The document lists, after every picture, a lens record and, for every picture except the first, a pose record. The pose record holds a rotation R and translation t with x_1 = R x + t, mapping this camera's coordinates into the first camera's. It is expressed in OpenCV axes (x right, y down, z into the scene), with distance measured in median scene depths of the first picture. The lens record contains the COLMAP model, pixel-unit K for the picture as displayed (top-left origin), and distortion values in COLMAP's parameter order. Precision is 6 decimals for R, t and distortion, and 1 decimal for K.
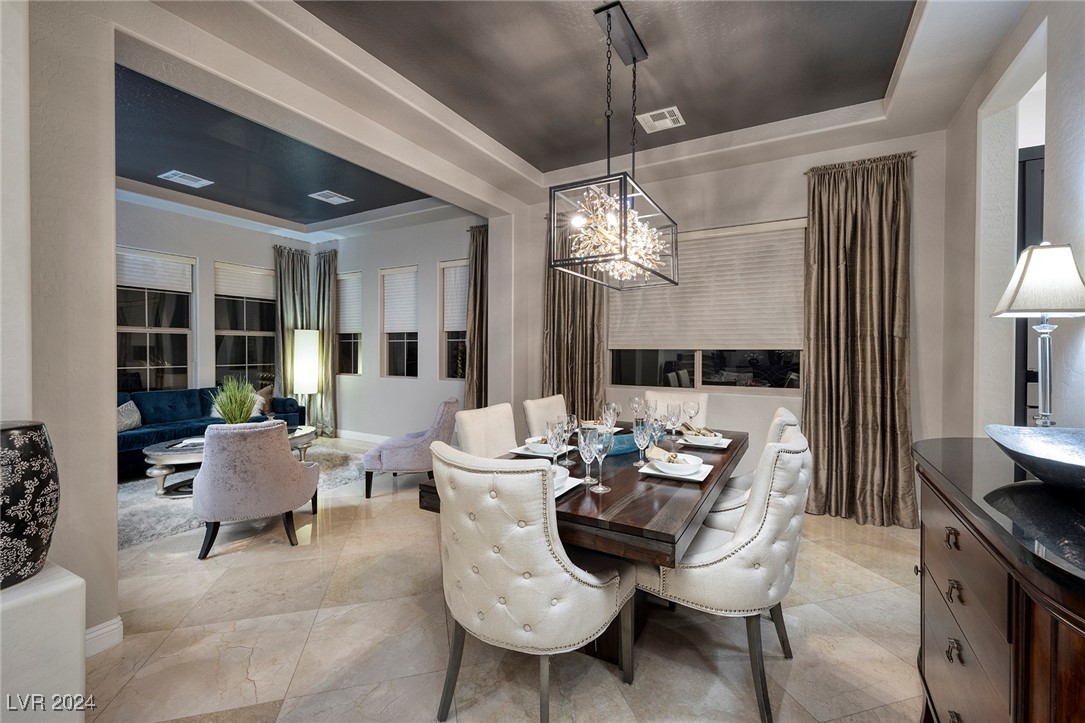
lens RADIAL K [[458.6, 0, 541.7], [0, 458.6, 353.4], [0, 0, 1]] dist [-0.002148, -0.001038]
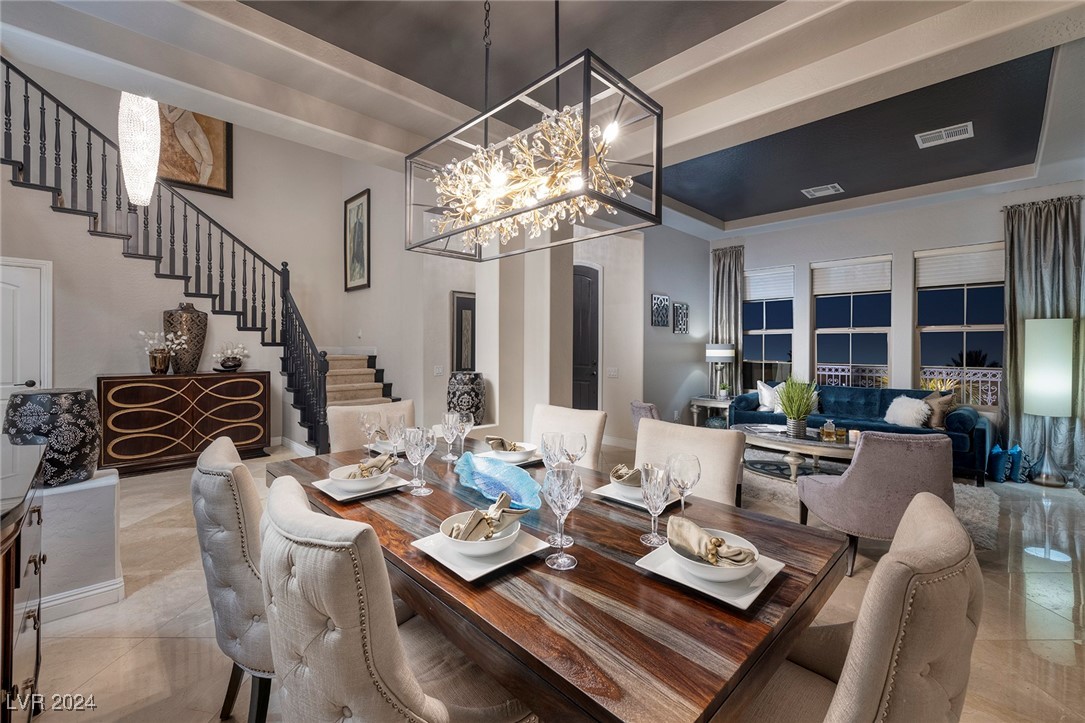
lens RADIAL K [[458.6, 0, 544.8], [0, 458.6, 348.5], [0, 0, 1]] dist [-0.002148, -0.001038]
pose [[-0.268325, -0.001308, -0.963327, 0.599375], [-0.011774, 0.999929, 0.001922, -0.002442], [0.963256, 0.011858, -0.268322, 0.903051]]
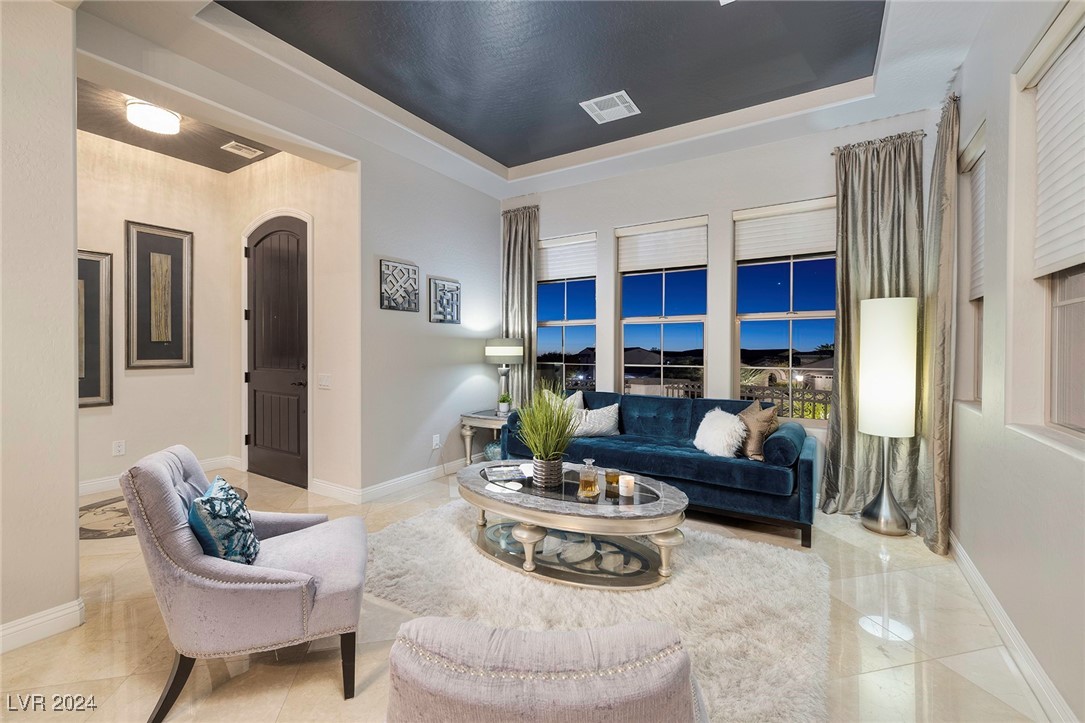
lens RADIAL K [[458.6, 0, 548.1], [0, 458.6, 353.9], [0, 0, 1]] dist [-0.002148, -0.001038]
pose [[-0.042436, 0.004932, -0.999087, -0.053885], [-0.009638, 0.999939, 0.005345, 0.010326], [0.999053, 0.009856, -0.042386, 1.272021]]
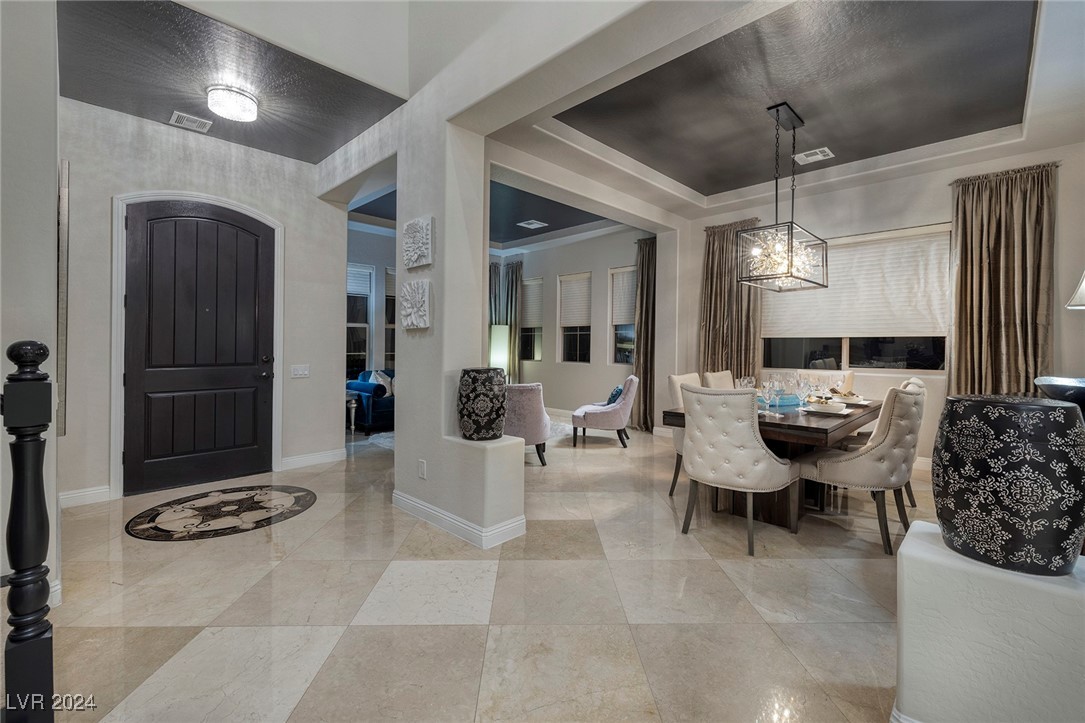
lens RADIAL K [[458.6, 0, 546.3], [0, 458.6, 352.4], [0, 0, 1]] dist [-0.002148, -0.001038]
pose [[0.968214, 0.002966, -0.250104, -0.127048], [-0.000545, 0.999952, 0.009747, 0.022644], [0.250121, -0.009301, 0.968170, -0.391068]]
